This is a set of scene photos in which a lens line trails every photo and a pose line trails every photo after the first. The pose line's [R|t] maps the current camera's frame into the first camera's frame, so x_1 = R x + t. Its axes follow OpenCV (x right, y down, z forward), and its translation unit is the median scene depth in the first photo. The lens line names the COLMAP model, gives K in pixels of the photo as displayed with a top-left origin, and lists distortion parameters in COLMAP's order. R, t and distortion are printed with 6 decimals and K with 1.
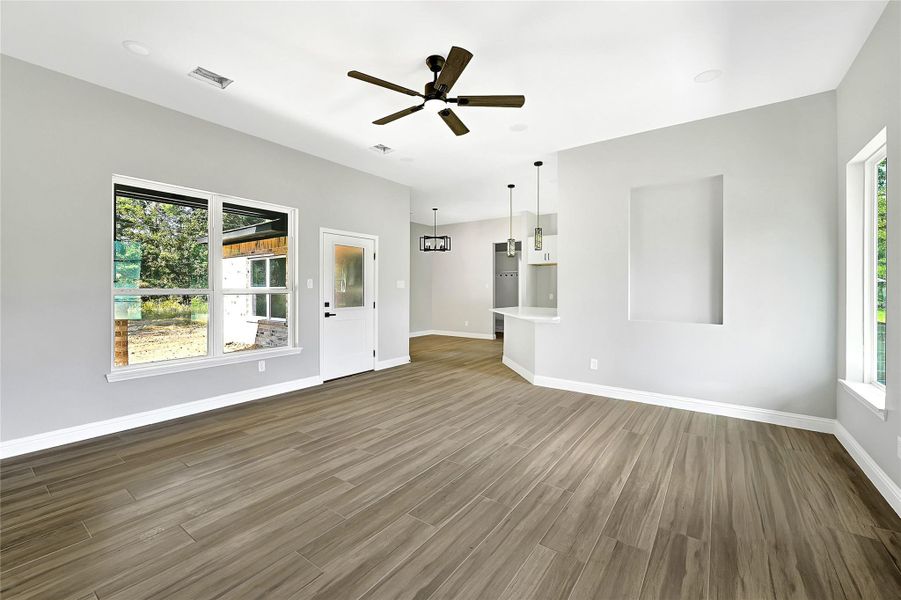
lens RADIAL K [[370.9, 0, 448.9], [0, 370.9, 295.2], [0, 0, 1]] dist [-0.000340, -0.000029]
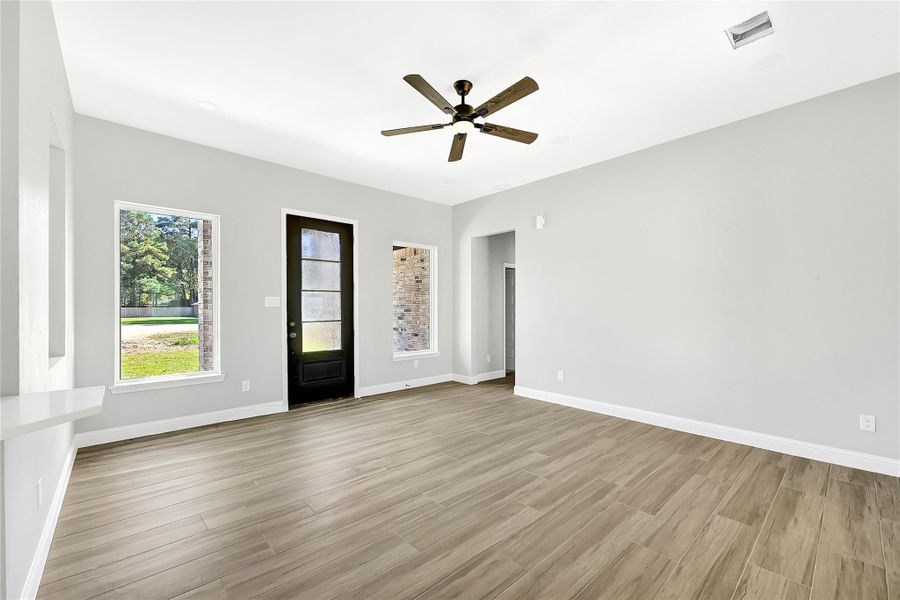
lens RADIAL K [[370.5, 0, 448.1], [0, 370.5, 301.5], [0, 0, 1]] dist [-0.000340, -0.000029]
pose [[-0.980330, 0.002174, 0.197351, -0.193421], [0.002761, 0.999993, 0.002700, -0.035478], [-0.197344, 0.003192, -0.980329, 1.970948]]
